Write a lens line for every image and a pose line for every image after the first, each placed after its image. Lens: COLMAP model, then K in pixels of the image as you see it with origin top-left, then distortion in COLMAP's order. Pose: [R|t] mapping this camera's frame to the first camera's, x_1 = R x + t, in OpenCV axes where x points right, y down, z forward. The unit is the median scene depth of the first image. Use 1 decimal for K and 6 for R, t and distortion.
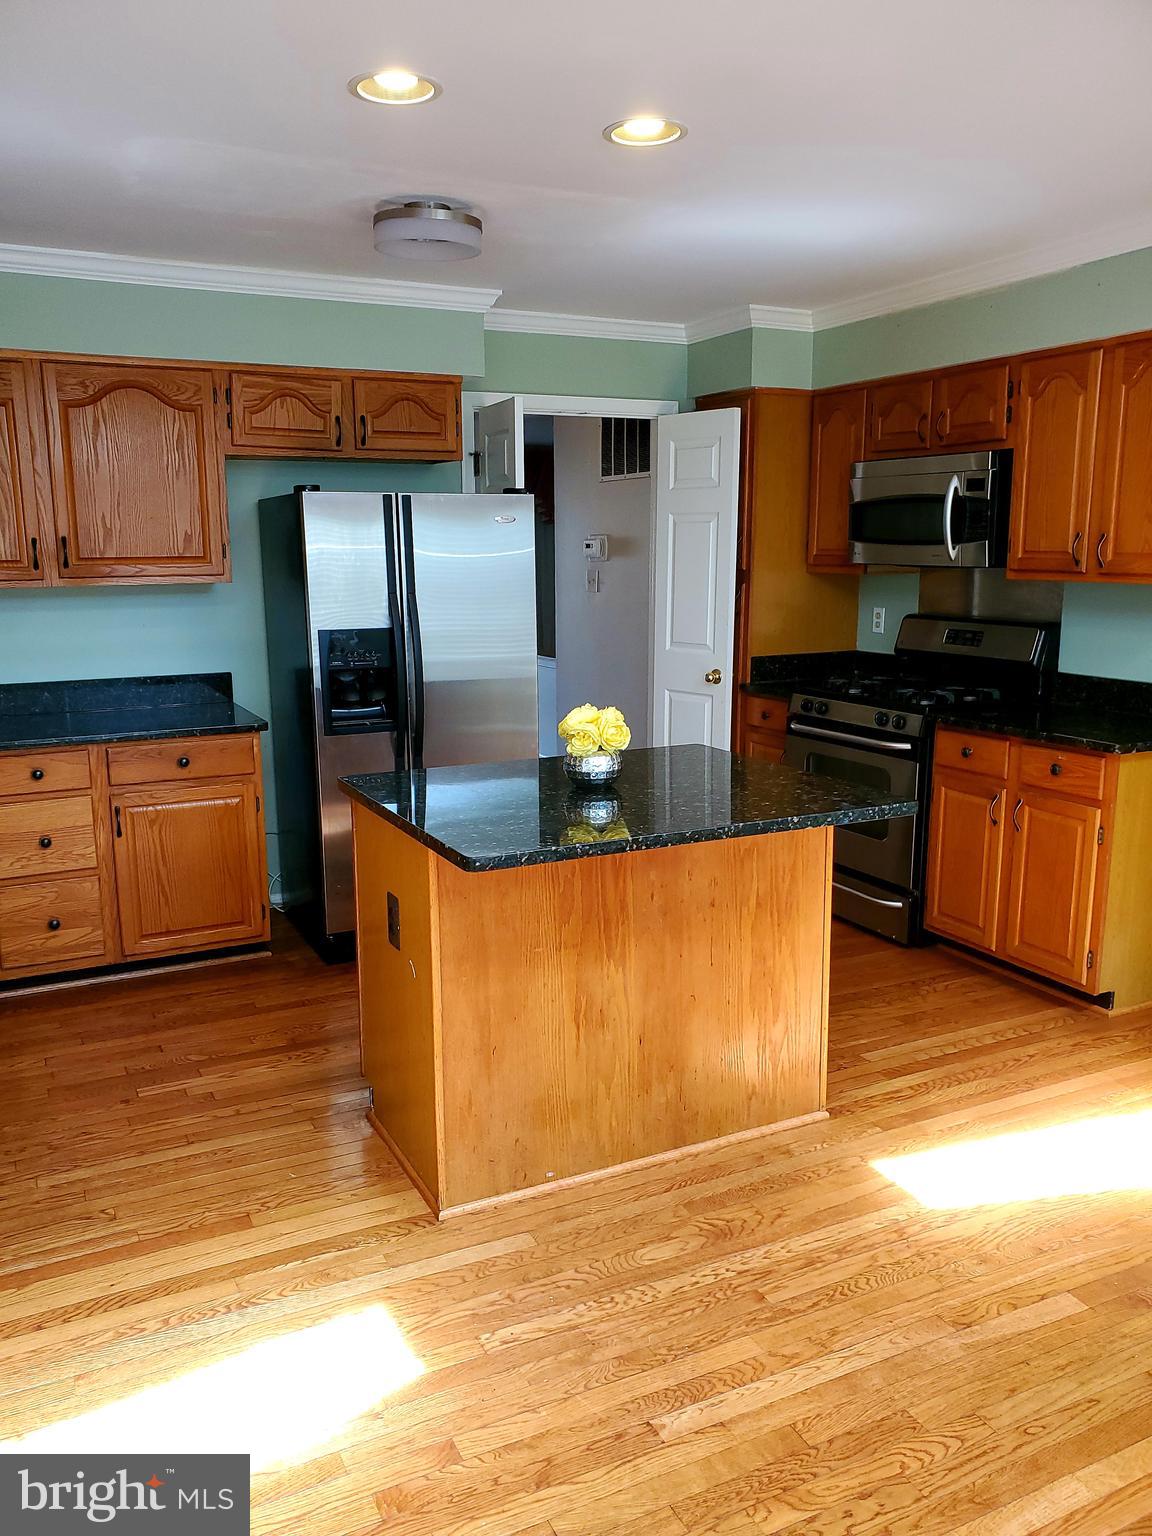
lens RADIAL K [[1165.9, 0, 576.0], [0, 1165.9, 768.0], [0, 0, 1]] dist [0.081727, -0.198654]
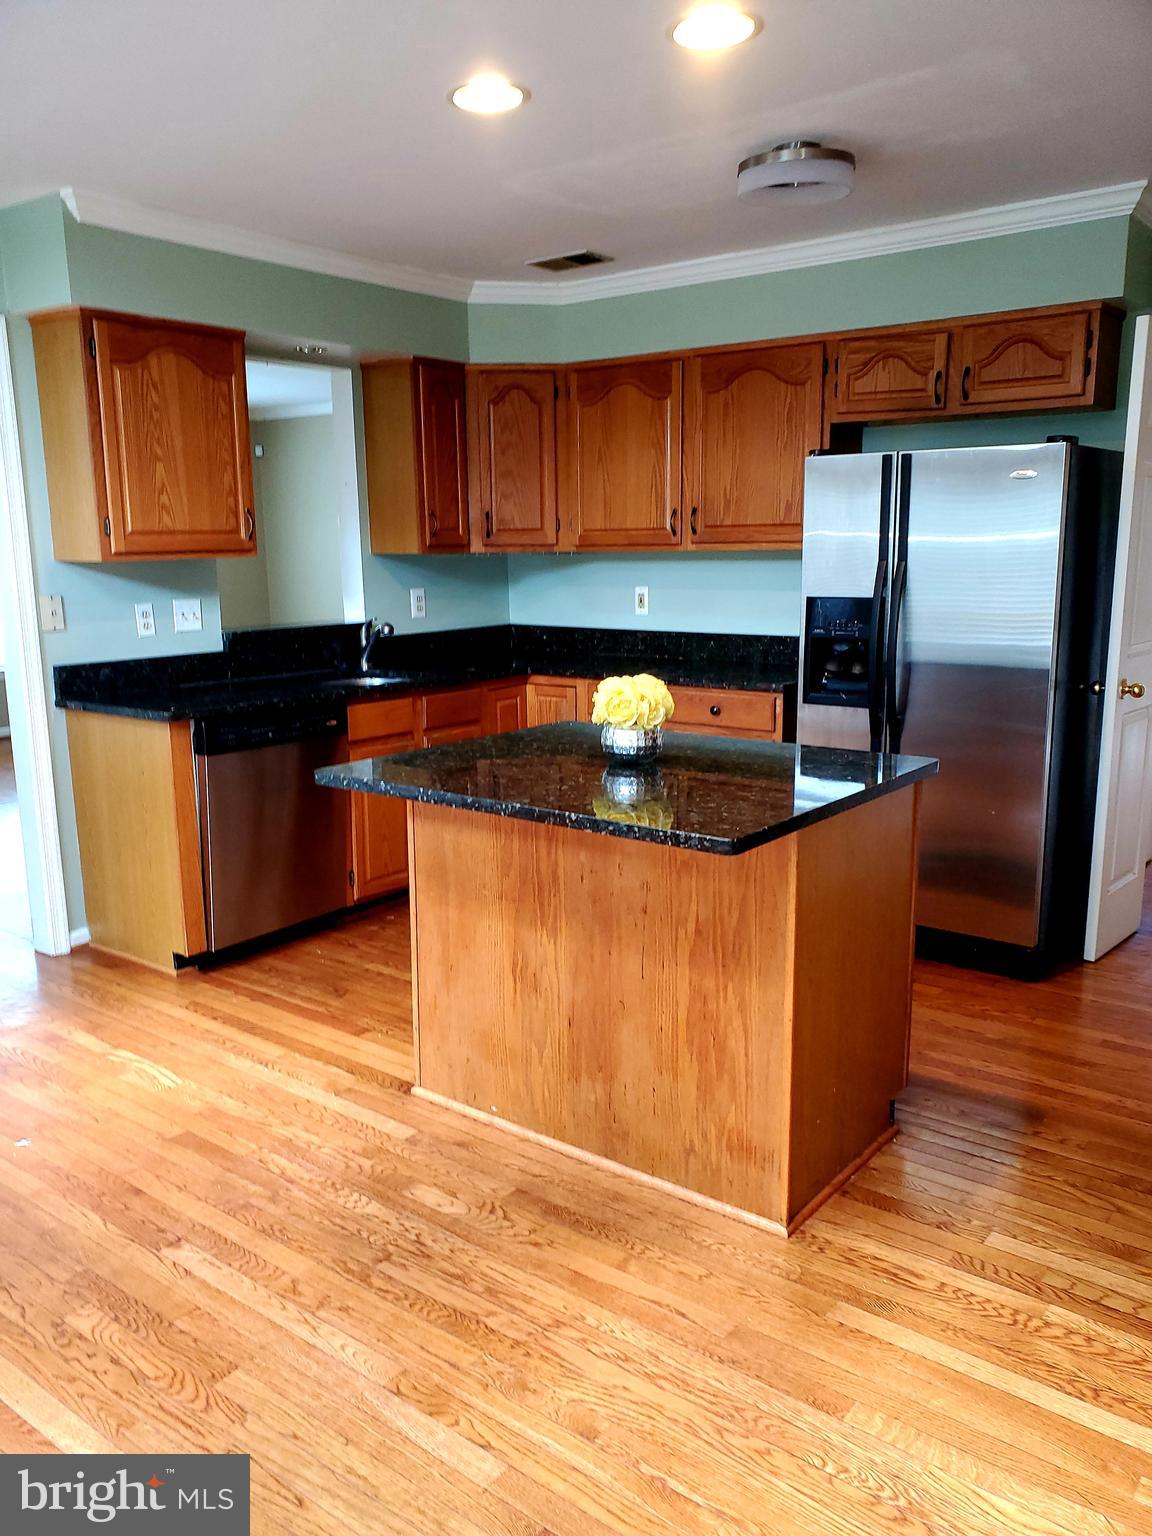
lens RADIAL K [[1165.3, 0, 569.3], [0, 1165.3, 780.9], [0, 0, 1]] dist [0.106426, -0.295369]
pose [[0.457077, 0.187251, -0.869493, 0.834118], [-0.162056, 0.978757, 0.125592, -0.081094], [0.874539, 0.083502, 0.477712, 0.511197]]
